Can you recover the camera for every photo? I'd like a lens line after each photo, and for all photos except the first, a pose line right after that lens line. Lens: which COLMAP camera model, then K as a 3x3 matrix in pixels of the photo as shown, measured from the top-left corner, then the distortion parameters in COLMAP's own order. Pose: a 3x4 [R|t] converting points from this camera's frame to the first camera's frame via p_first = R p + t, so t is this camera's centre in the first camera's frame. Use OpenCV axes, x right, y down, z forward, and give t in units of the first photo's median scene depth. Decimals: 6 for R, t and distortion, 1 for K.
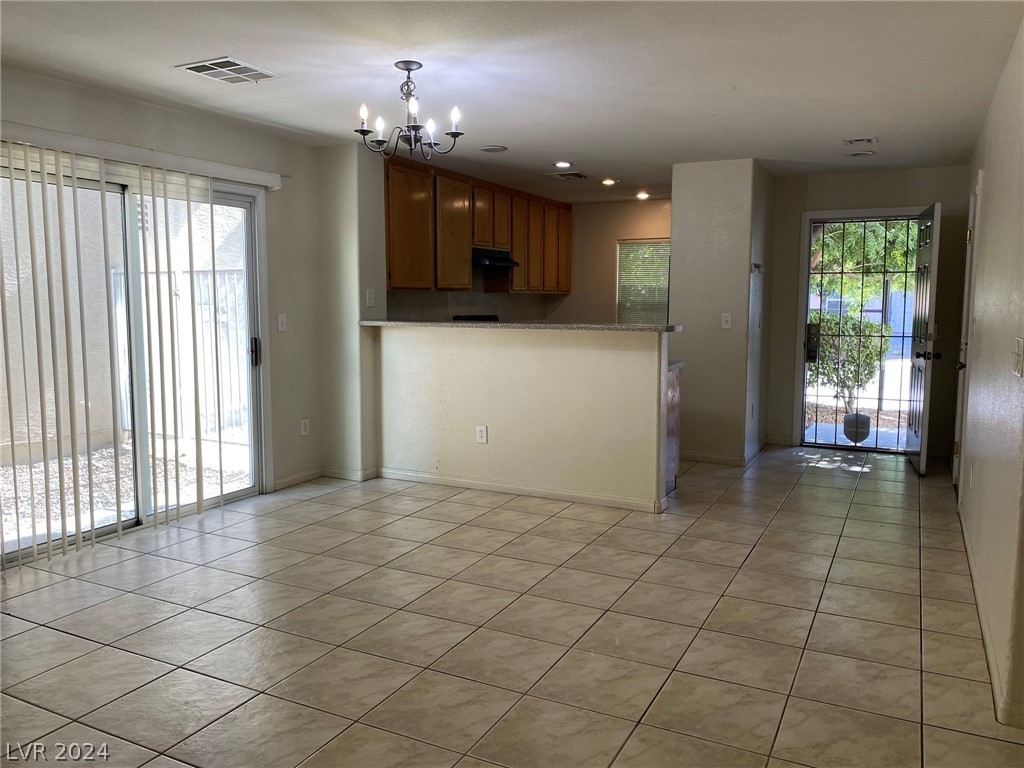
lens RADIAL K [[785.3, 0, 512.0], [0, 785.3, 384.0], [0, 0, 1]] dist [0.005658, -0.002784]
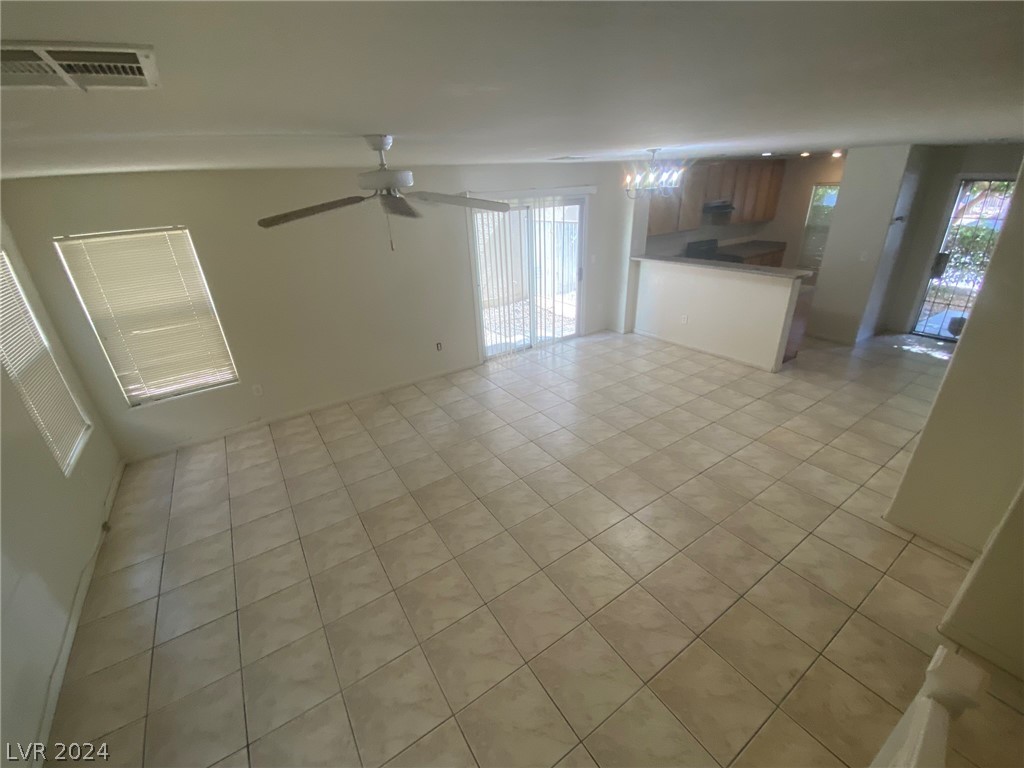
lens RADIAL K [[416.0, 0, 508.2], [0, 416.0, 379.9], [0, 0, 1]] dist [0.050684, -0.039554]
pose [[0.872921, 0.158215, -0.461494, 0.089366], [-0.002900, 0.947619, 0.319389, -0.132952], [0.487853, -0.277463, 0.827656, -0.161175]]
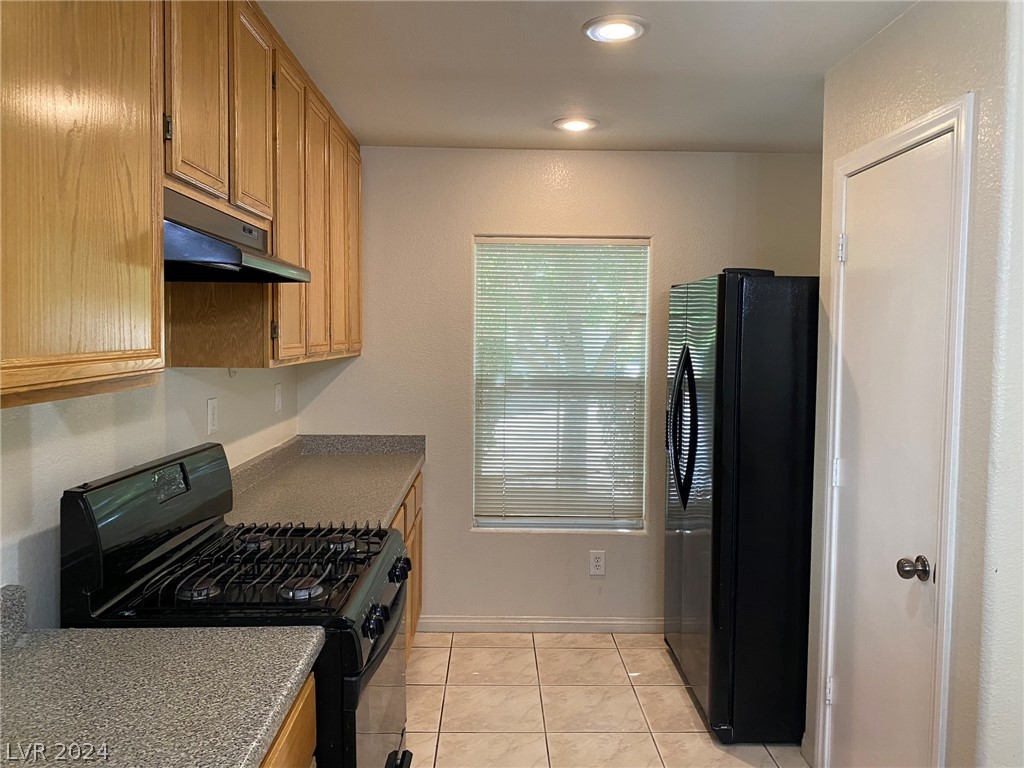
lens RADIAL K [[785.3, 0, 512.0], [0, 785.3, 384.0], [0, 0, 1]] dist [0.005658, -0.002784]
pose [[0.883941, -0.016780, 0.467297, -0.090021], [0.038033, 0.998625, -0.036083, -0.142589], [-0.466049, 0.049668, 0.883364, 1.021183]]
